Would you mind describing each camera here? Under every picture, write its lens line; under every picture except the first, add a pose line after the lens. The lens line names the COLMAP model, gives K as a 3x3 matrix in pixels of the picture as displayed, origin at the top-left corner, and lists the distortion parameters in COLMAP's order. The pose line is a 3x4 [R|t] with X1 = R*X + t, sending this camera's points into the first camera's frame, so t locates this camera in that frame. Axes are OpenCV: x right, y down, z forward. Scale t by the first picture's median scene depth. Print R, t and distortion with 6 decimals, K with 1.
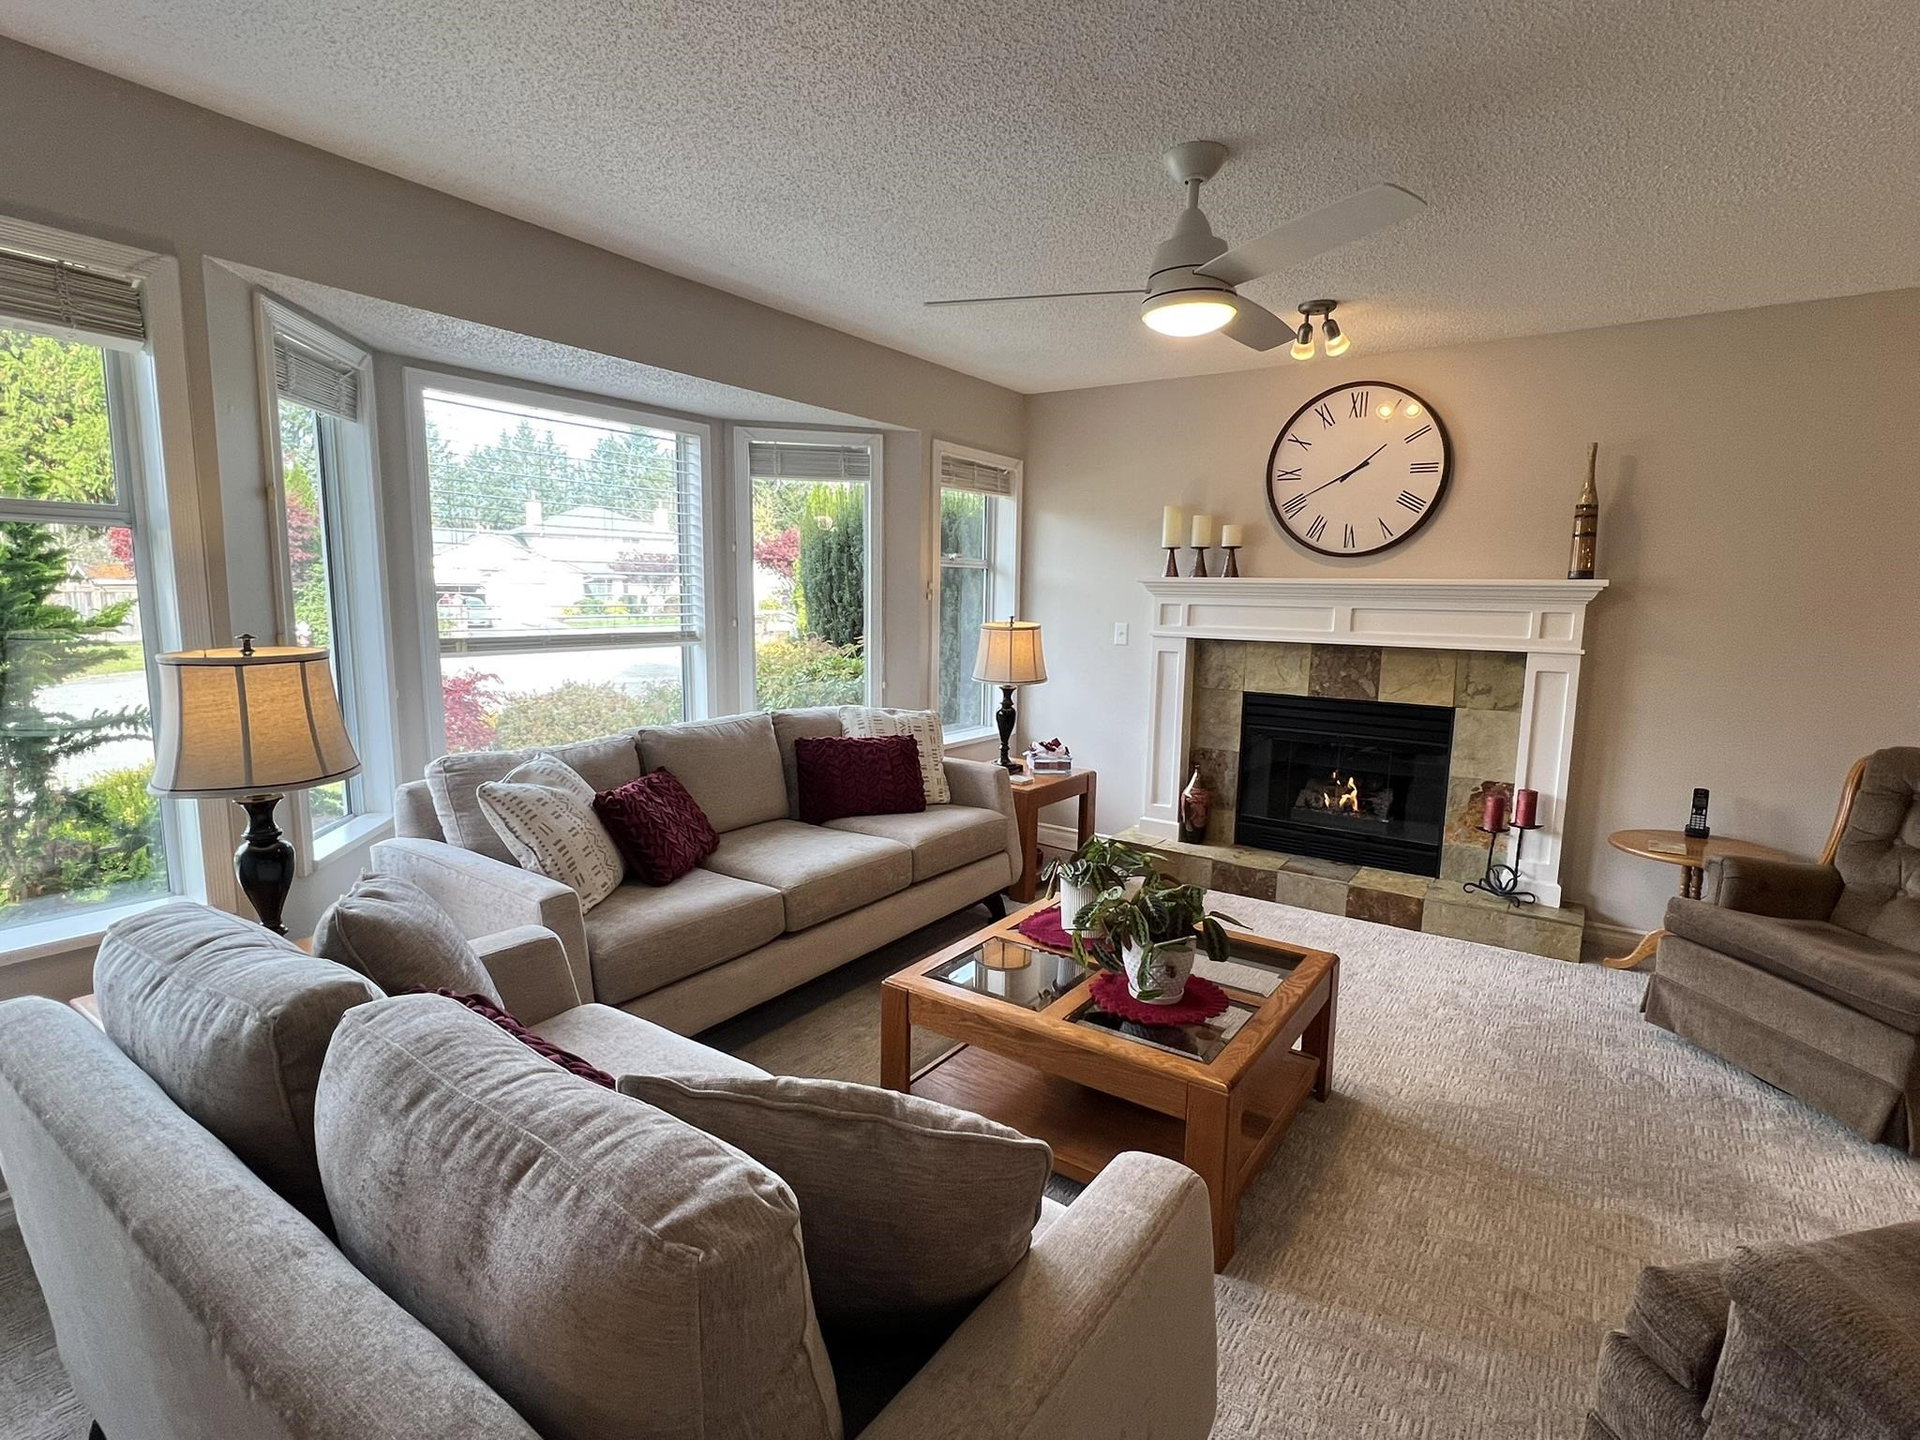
lens RADIAL K [[927.8, 0, 968.7], [0, 927.8, 723.1], [0, 0, 1]] dist [0.001465, 0.000256]
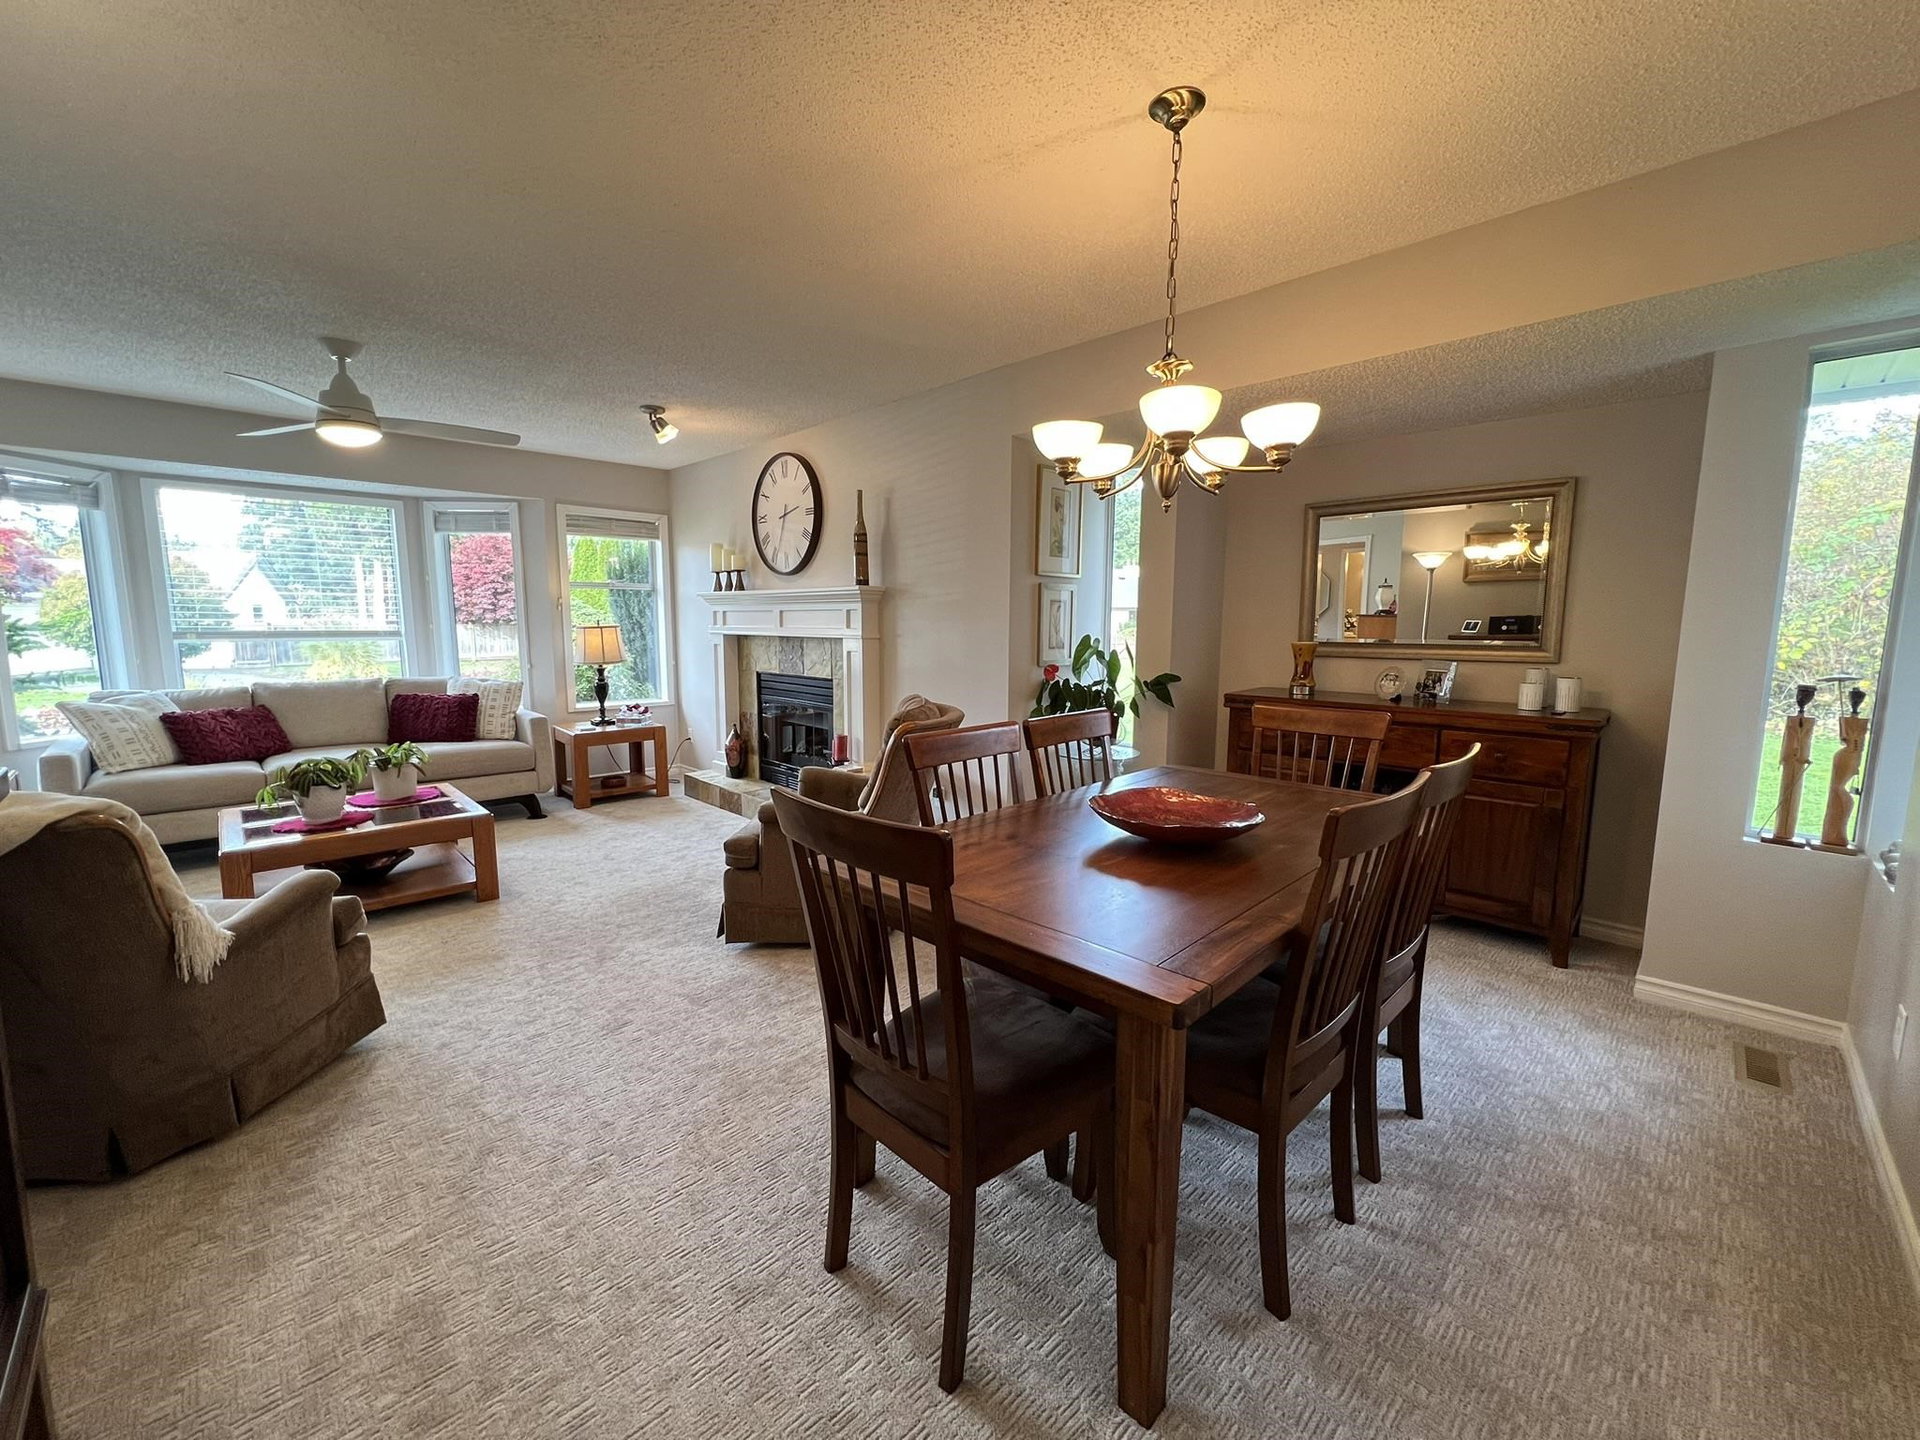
lens RADIAL K [[763.7, 0, 954.4], [0, 763.7, 715.5], [0, 0, 1]] dist [-0.001084, 0.000099]
pose [[0.983008, 0.012509, -0.183136, 0.869854], [-0.016169, 0.999698, -0.018502, 0.054622], [0.182849, 0.021149, 0.982913, -0.103686]]
